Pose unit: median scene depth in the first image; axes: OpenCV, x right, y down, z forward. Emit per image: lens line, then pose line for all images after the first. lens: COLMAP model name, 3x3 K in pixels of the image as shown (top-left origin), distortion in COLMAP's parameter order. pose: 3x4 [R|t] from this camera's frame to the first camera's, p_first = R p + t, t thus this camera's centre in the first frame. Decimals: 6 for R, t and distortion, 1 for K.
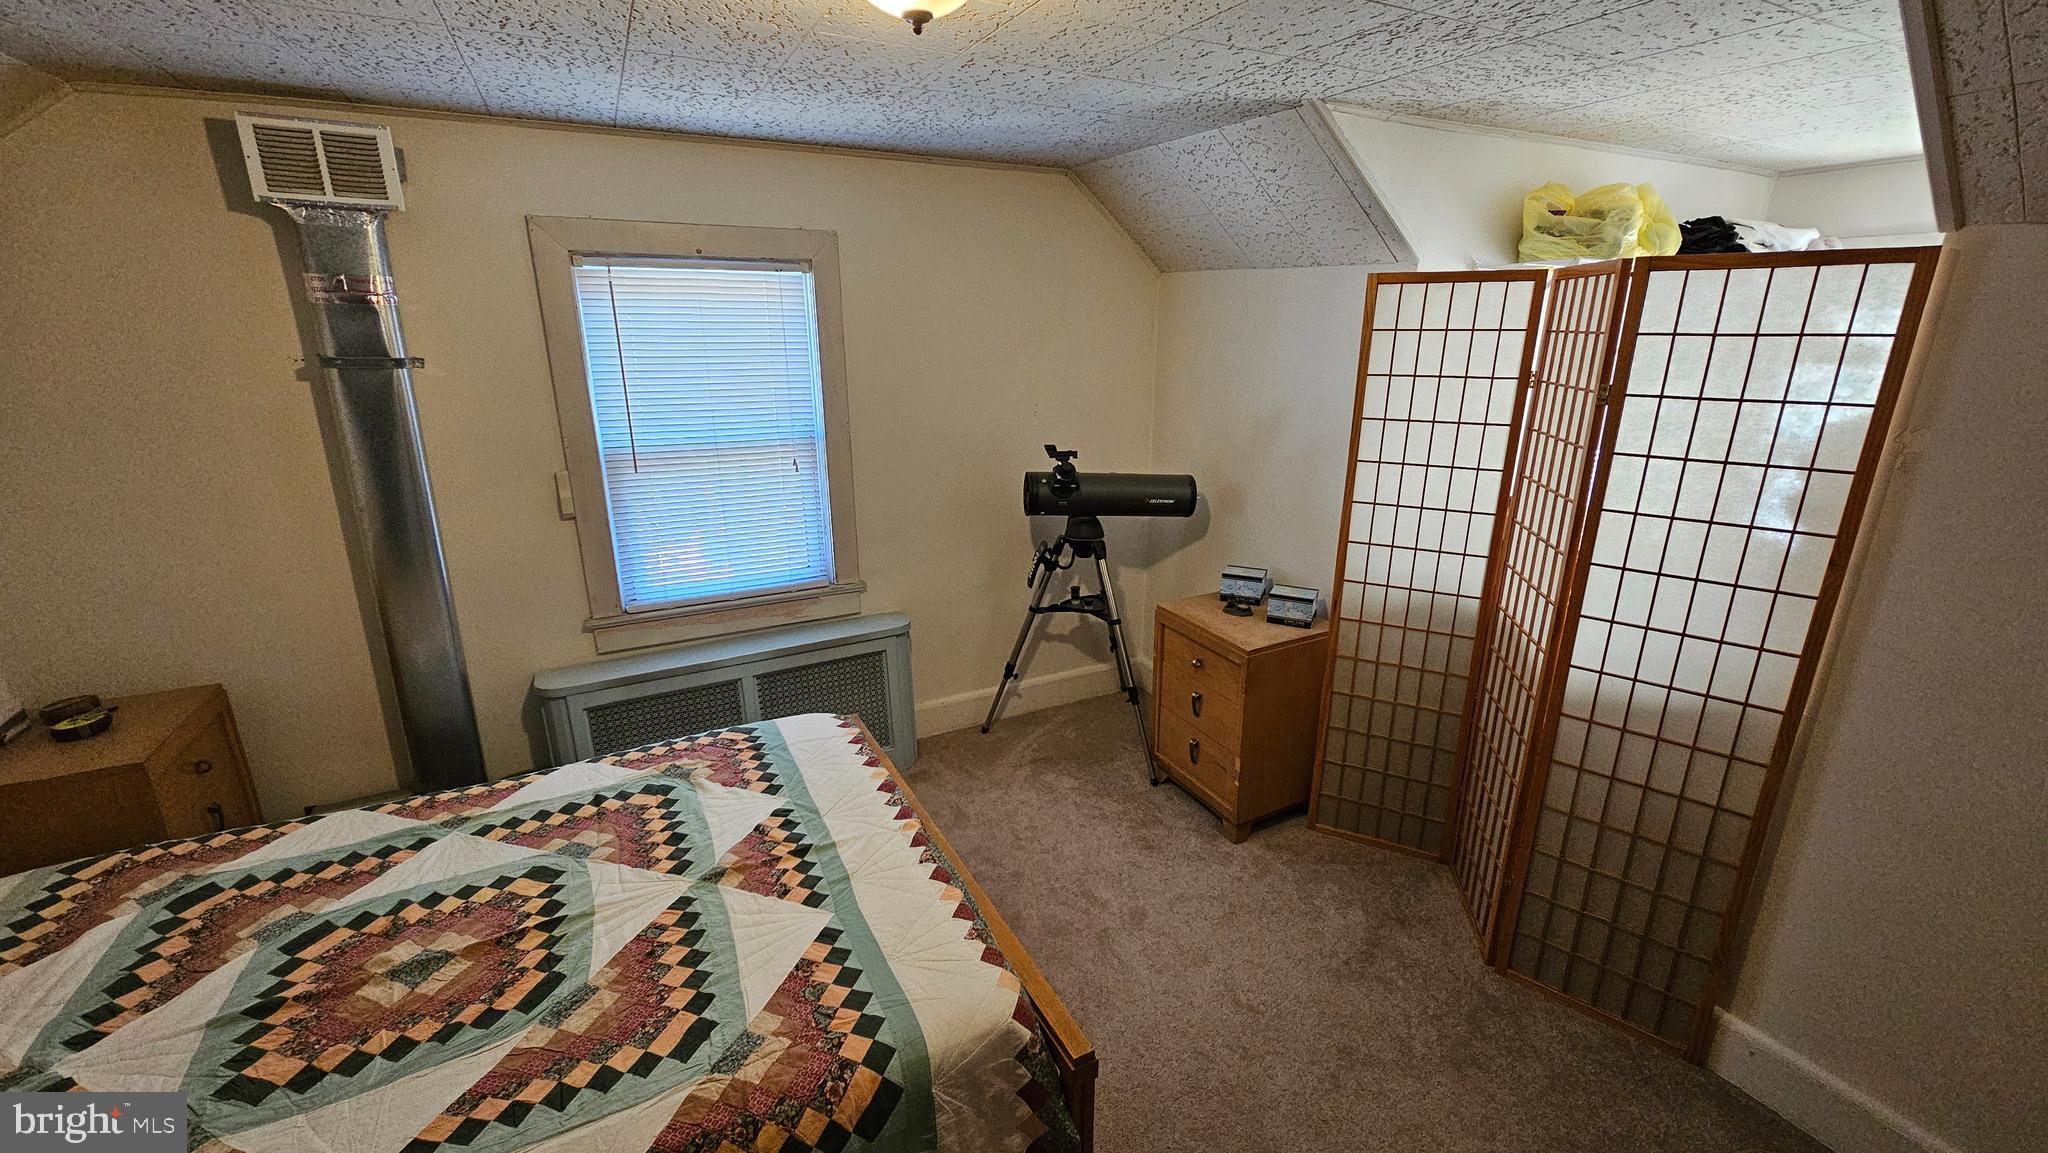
lens RADIAL K [[833.0, 0, 1024.8], [0, 833.0, 570.4], [0, 0, 1]] dist [0.000007, -0.000300]
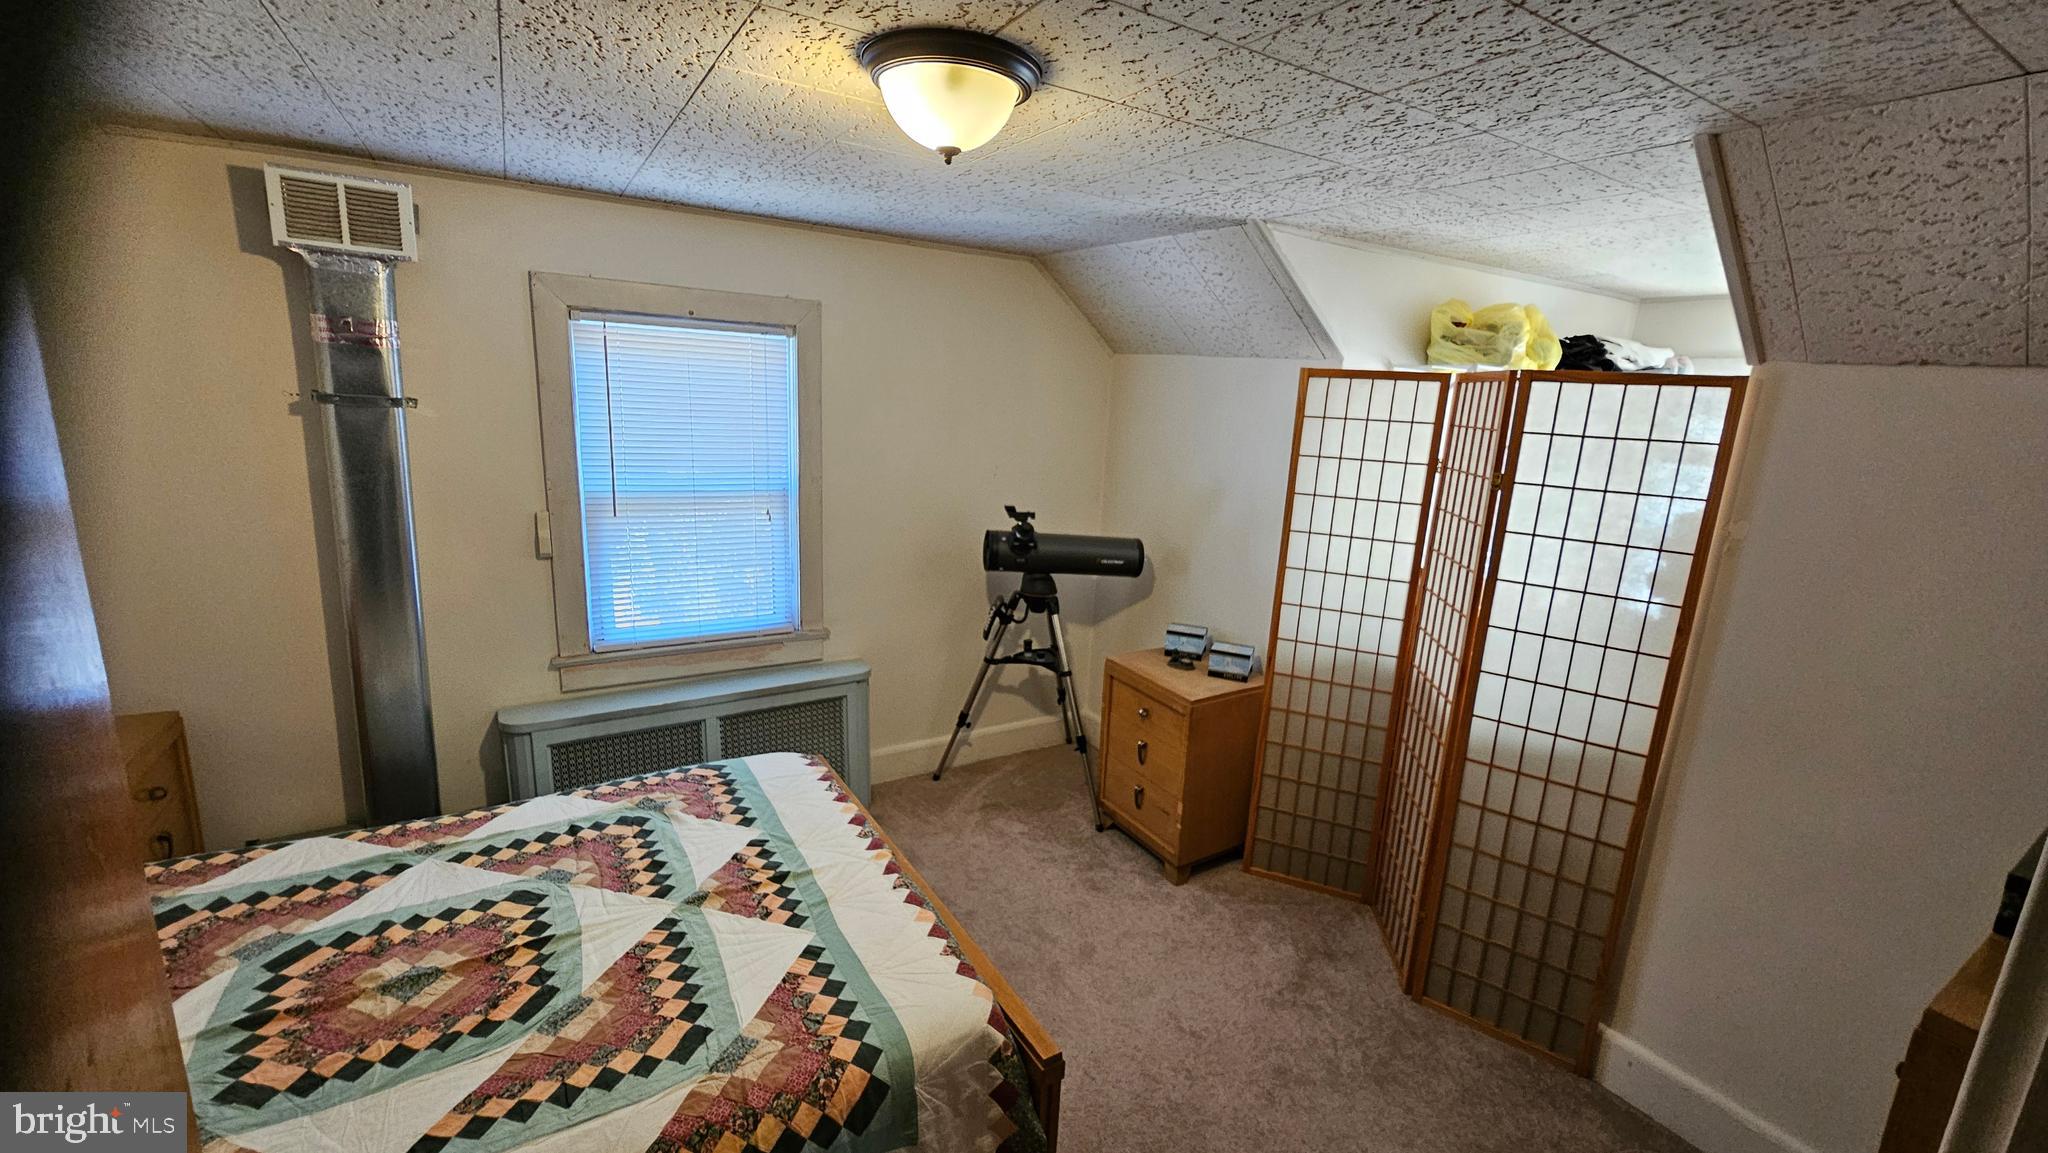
lens RADIAL K [[833.0, 0, 1024.8], [0, 833.0, 569.9], [0, 0, 1]] dist [0.000007, -0.000300]
pose [[0.996306, 0.033891, 0.078903, -0.050182], [-0.027957, 0.996781, -0.075143, 0.017564], [-0.081196, 0.072660, 0.994046, -0.092163]]
